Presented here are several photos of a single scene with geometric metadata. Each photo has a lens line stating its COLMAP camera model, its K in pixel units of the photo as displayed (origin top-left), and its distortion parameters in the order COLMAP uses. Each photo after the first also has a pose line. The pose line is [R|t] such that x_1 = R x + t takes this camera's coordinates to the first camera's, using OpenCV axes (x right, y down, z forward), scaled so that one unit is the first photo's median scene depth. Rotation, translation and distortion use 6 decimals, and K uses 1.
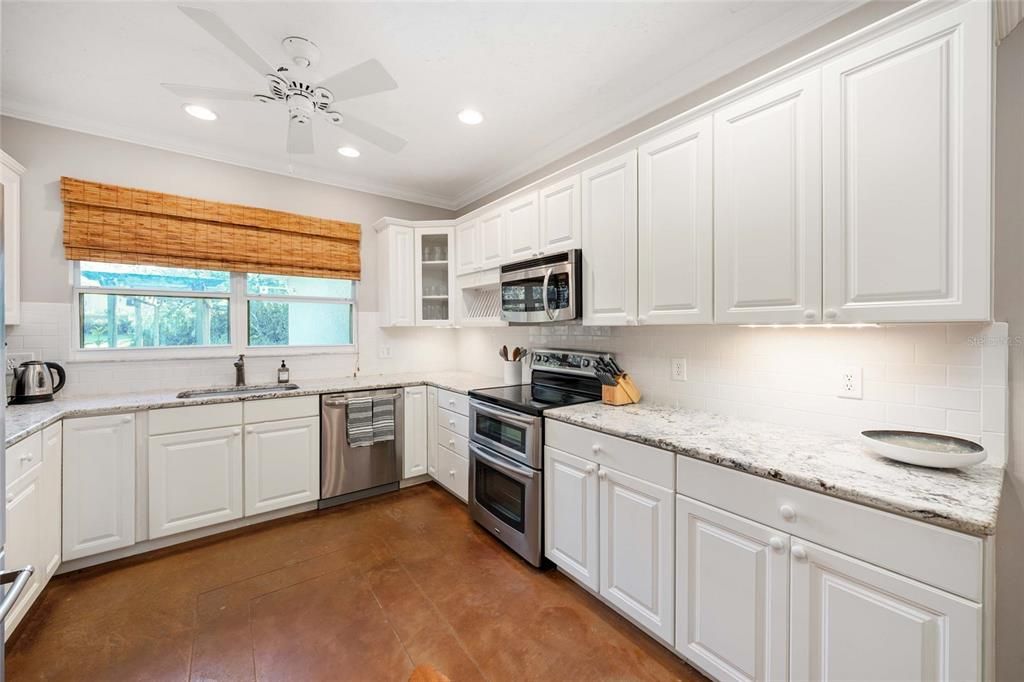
lens RADIAL K [[381.5, 0, 520.2], [0, 381.5, 333.5], [0, 0, 1]] dist [-0.005712, 0.000468]
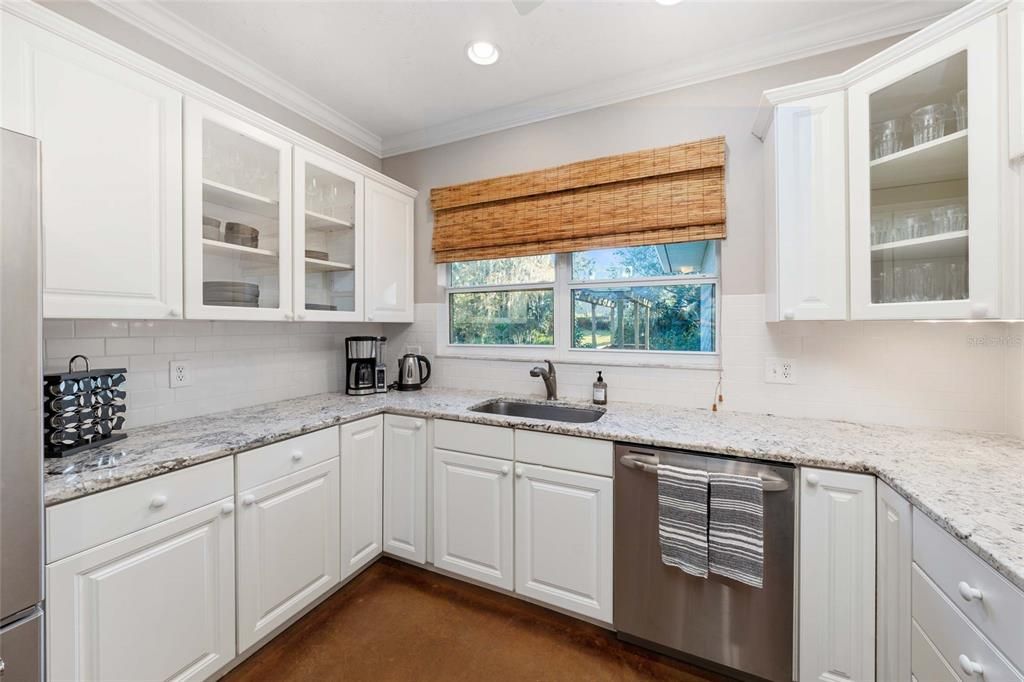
lens RADIAL K [[381.5, 0, 507.0], [0, 381.5, 327.5], [0, 0, 1]] dist [-0.005712, 0.000468]
pose [[0.457040, 0.002494, -0.889443, -0.093450], [-0.009901, 0.999948, -0.002284, -0.006672], [0.889391, 0.009850, 0.457041, 0.592154]]
